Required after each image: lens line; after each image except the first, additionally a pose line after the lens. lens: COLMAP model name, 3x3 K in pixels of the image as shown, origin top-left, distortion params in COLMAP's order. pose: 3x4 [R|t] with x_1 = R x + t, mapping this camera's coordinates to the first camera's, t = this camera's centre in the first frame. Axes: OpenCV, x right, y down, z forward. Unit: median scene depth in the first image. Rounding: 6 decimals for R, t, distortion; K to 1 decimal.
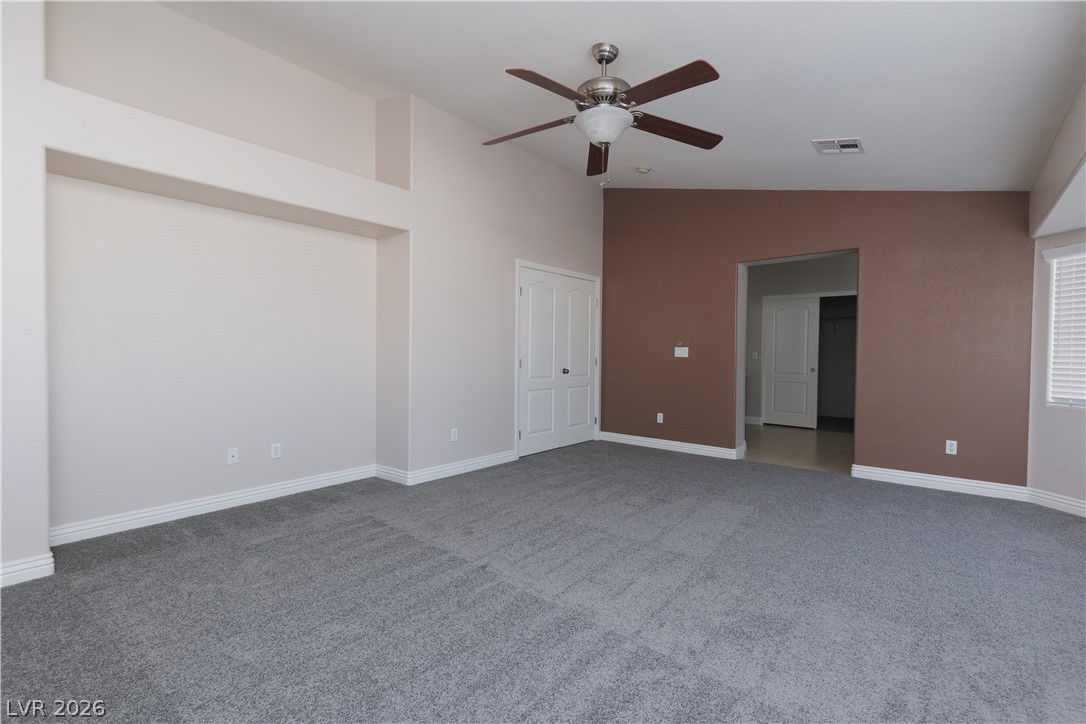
lens RADIAL K [[499.4, 0, 551.8], [0, 499.4, 362.0], [0, 0, 1]] dist [0.009000, -0.000286]
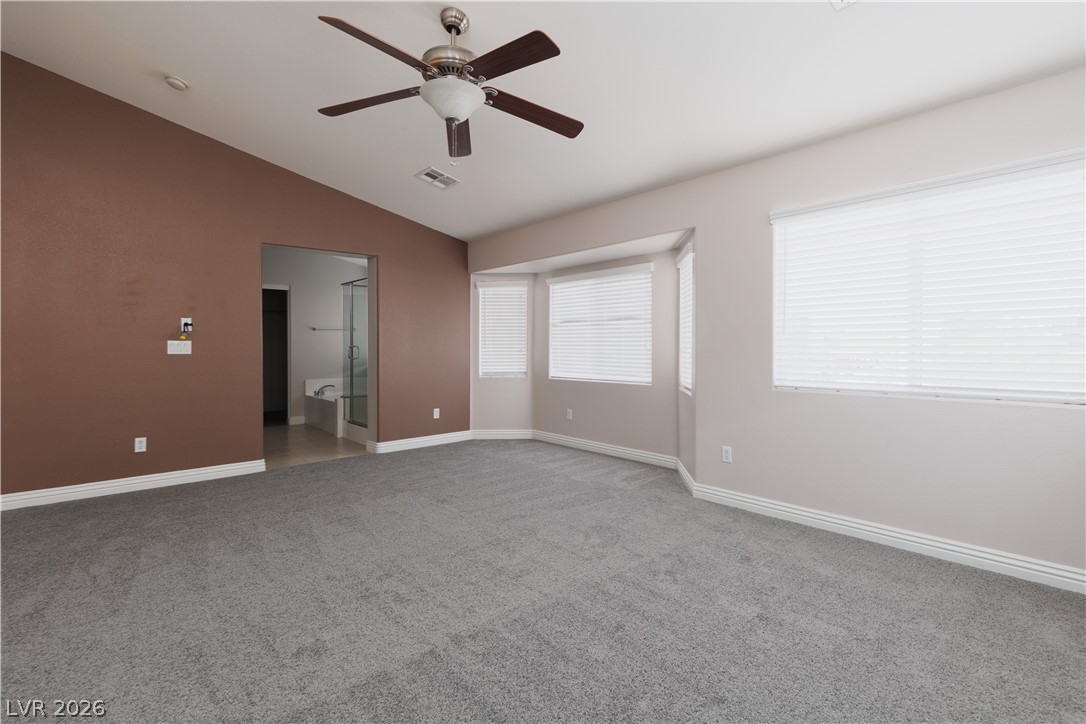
lens RADIAL K [[499.4, 0, 572.1], [0, 499.4, 347.3], [0, 0, 1]] dist [0.009000, -0.000286]
pose [[0.118736, -0.008692, 0.992888, -0.588587], [0.025085, 0.999669, 0.005752, -0.012847], [-0.992609, 0.024223, 0.118915, 0.508720]]
